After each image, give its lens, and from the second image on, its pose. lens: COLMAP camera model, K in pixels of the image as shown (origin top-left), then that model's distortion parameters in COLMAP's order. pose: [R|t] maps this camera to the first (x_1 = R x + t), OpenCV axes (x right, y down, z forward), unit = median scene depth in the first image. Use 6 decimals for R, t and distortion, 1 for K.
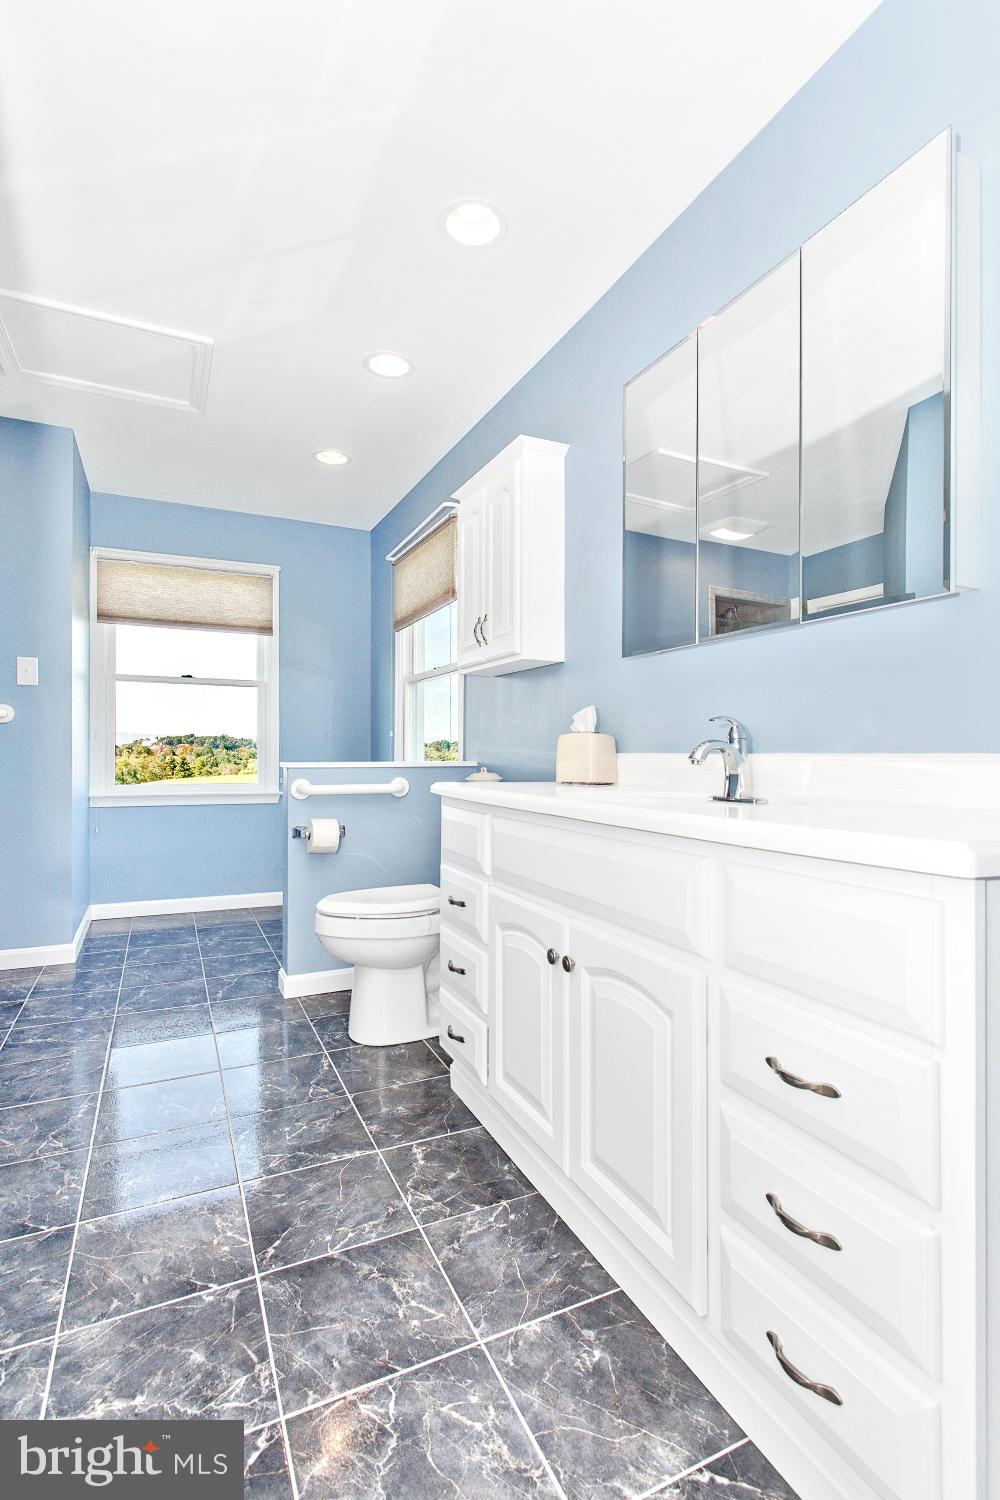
lens RADIAL K [[725.7, 0, 496.9], [0, 725.7, 757.8], [0, 0, 1]] dist [0.008531, -0.000553]
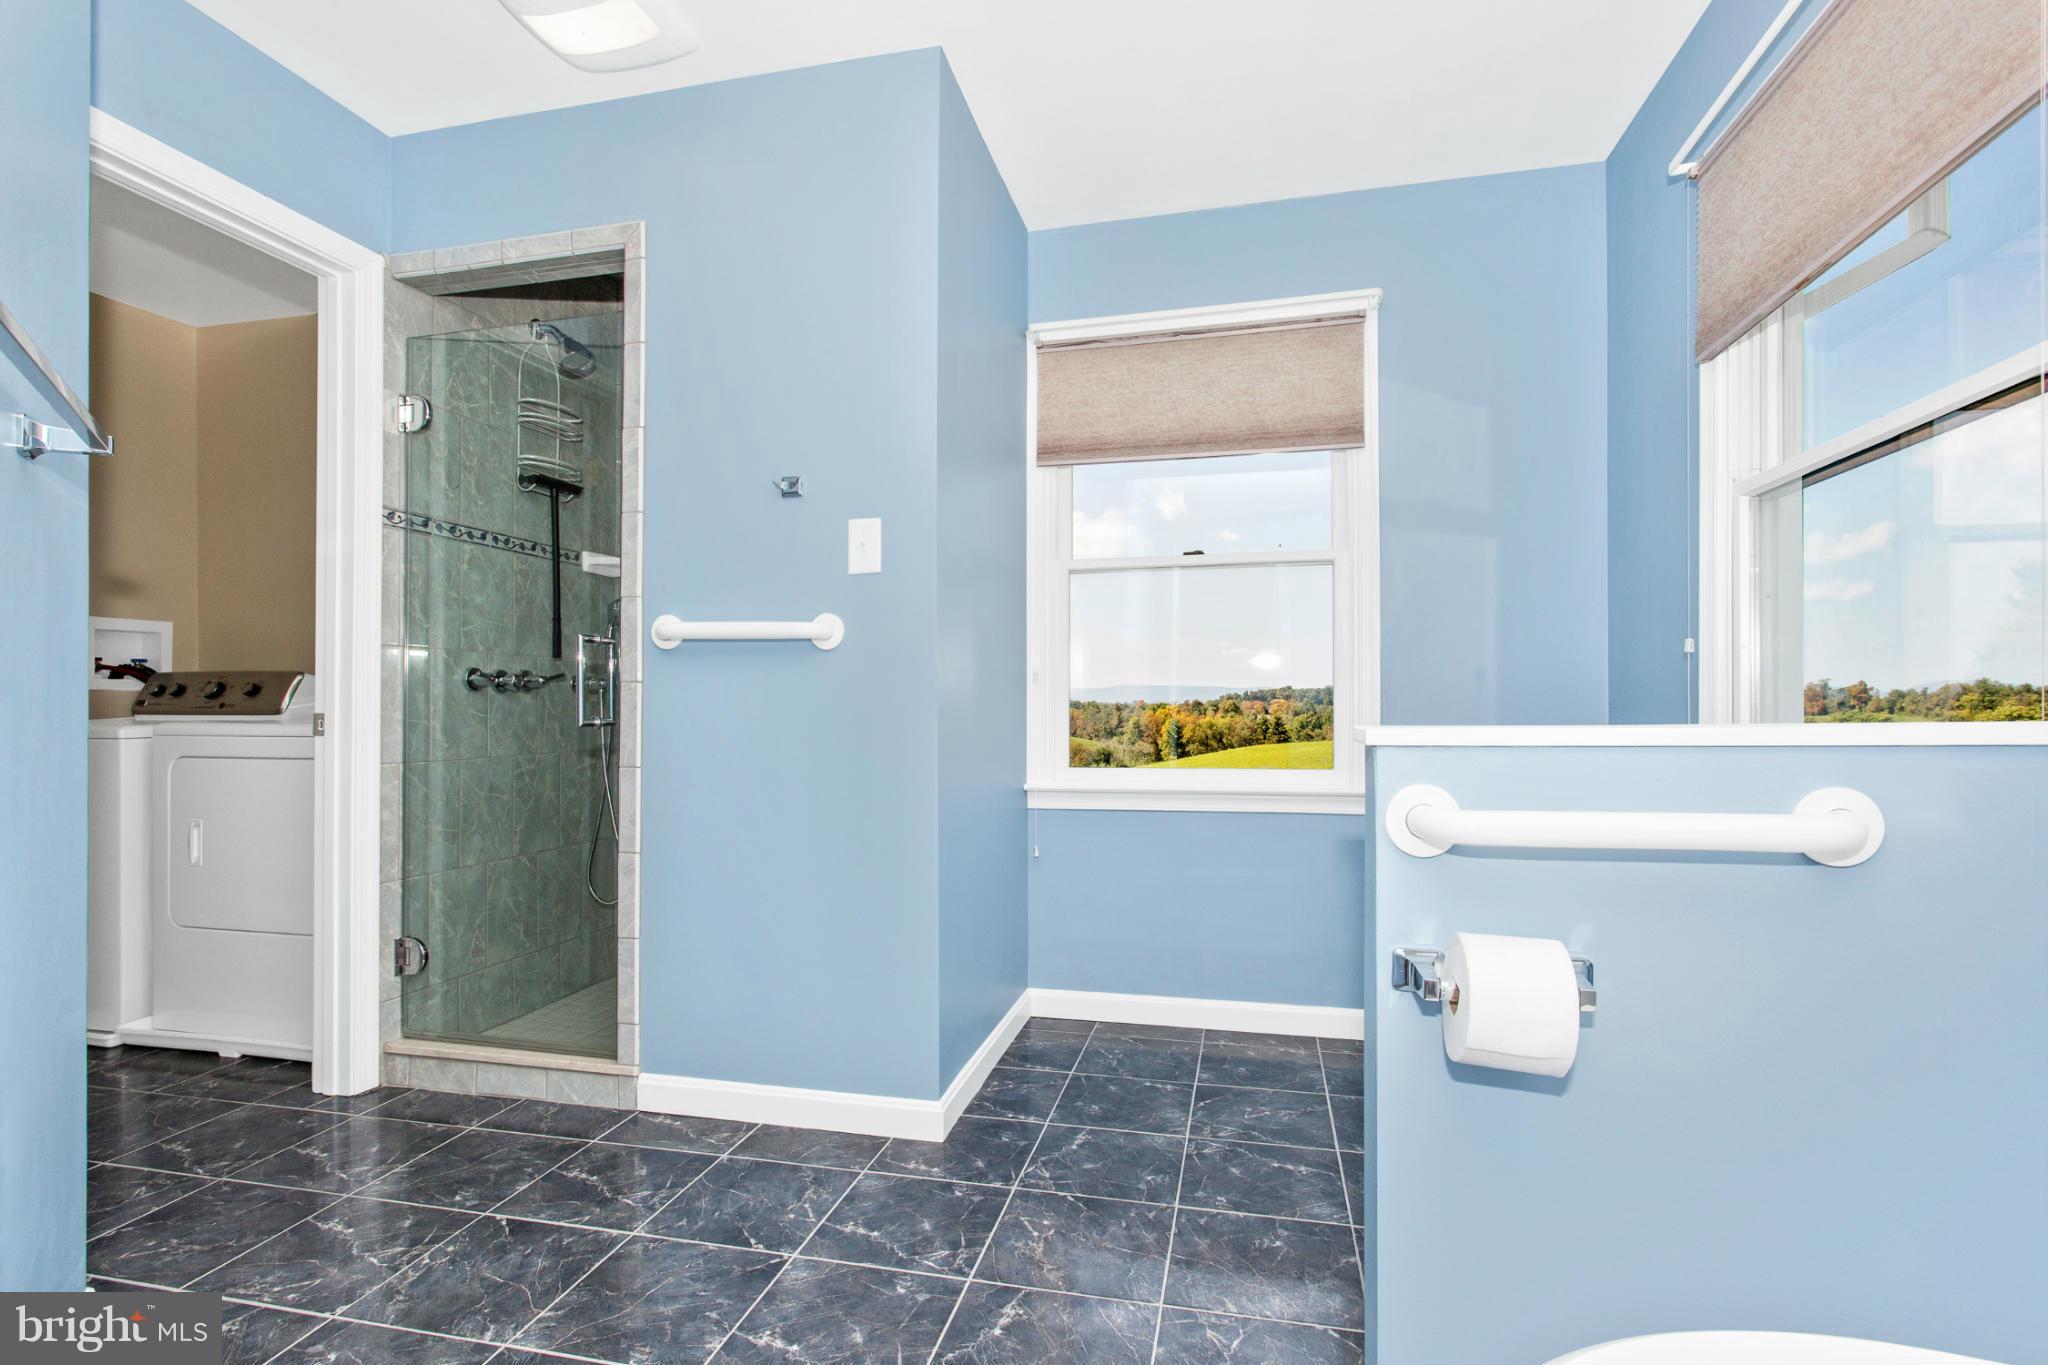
lens RADIAL K [[990.8, 0, 1028.7], [0, 990.8, 724.0], [0, 0, 1]] dist [0.008531, -0.000553]
pose [[0.793517, -0.003098, -0.608540, -0.103641], [0.007765, 0.999957, 0.005035, 0.001583], [0.608498, -0.008720, 0.793507, 0.399392]]
